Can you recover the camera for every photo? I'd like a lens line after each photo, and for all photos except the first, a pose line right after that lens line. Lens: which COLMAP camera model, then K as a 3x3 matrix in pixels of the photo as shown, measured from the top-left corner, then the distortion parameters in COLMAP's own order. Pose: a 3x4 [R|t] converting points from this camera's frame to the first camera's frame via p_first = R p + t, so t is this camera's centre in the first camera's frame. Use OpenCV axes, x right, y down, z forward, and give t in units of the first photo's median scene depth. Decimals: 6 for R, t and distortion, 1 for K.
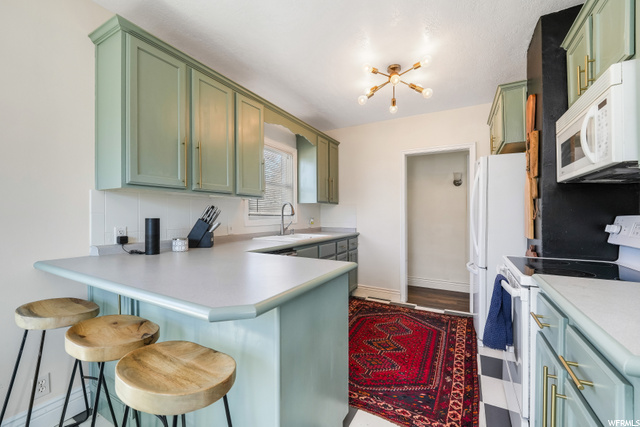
lens RADIAL K [[263.1, 0, 318.3], [0, 263.1, 214.2], [0, 0, 1]] dist [-0.013163, -0.000738]
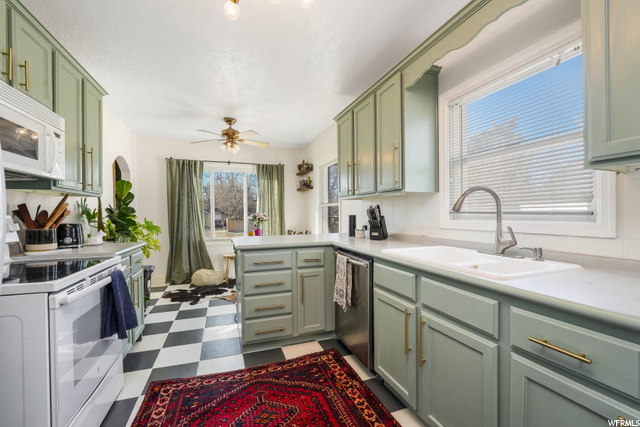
lens RADIAL K [[263.1, 0, 314.4], [0, 263.1, 216.9], [0, 0, 1]] dist [-0.013163, -0.000738]
pose [[-0.659469, 0.016853, -0.751543, 0.768136], [0.010355, 0.999857, 0.013335, 0.004376], [0.751661, 0.001012, -0.659549, 1.845357]]
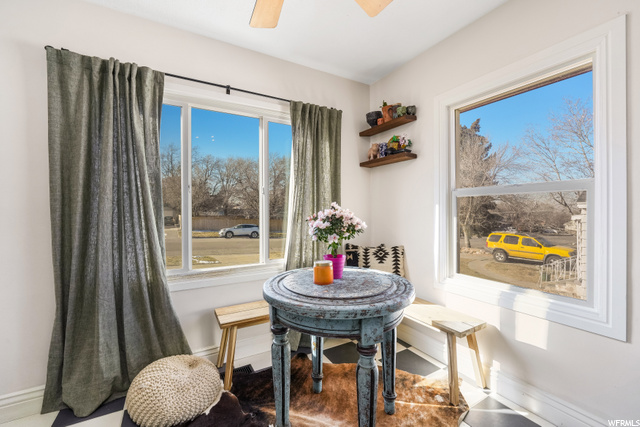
lens RADIAL K [[263.1, 0, 323.5], [0, 263.1, 210.3], [0, 0, 1]] dist [-0.013163, -0.000738]
pose [[-0.512564, 0.005996, -0.858628, 0.518230], [0.006199, 0.999975, 0.003283, 0.001318], [0.858626, -0.003640, -0.512589, 1.299110]]
